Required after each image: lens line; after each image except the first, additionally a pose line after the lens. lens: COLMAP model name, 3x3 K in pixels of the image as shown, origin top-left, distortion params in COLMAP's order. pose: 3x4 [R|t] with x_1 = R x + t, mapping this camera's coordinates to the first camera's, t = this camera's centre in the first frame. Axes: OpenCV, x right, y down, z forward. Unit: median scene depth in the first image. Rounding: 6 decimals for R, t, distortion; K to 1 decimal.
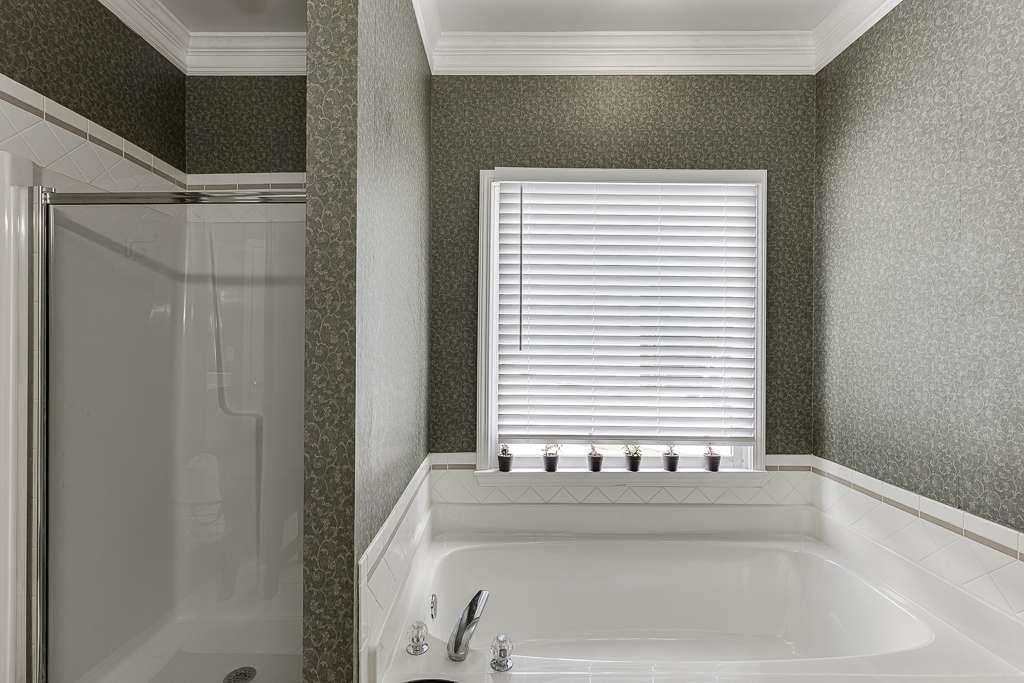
lens RADIAL K [[458.9, 0, 512.8], [0, 458.9, 335.8], [0, 0, 1]] dist [-0.001333, -0.000351]
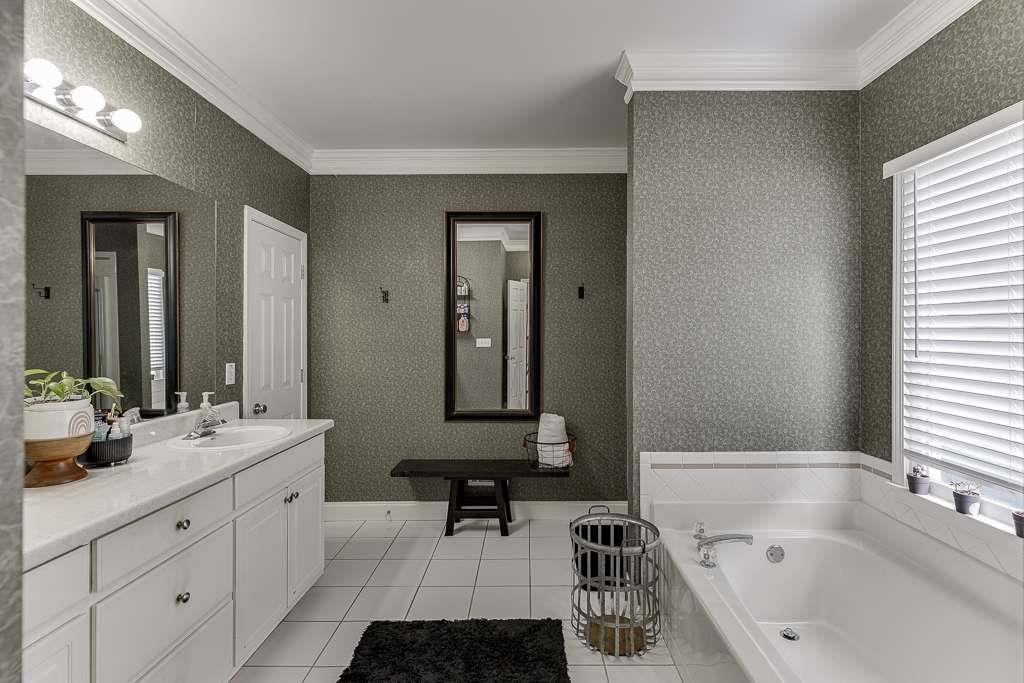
lens RADIAL K [[458.9, 0, 517.1], [0, 458.9, 337.8], [0, 0, 1]] dist [-0.001333, -0.000351]
pose [[-0.008054, 0.005518, -0.999952, 0.876478], [-0.007475, 0.999957, 0.005578, -0.003981], [0.999940, 0.007520, -0.008013, 0.235222]]
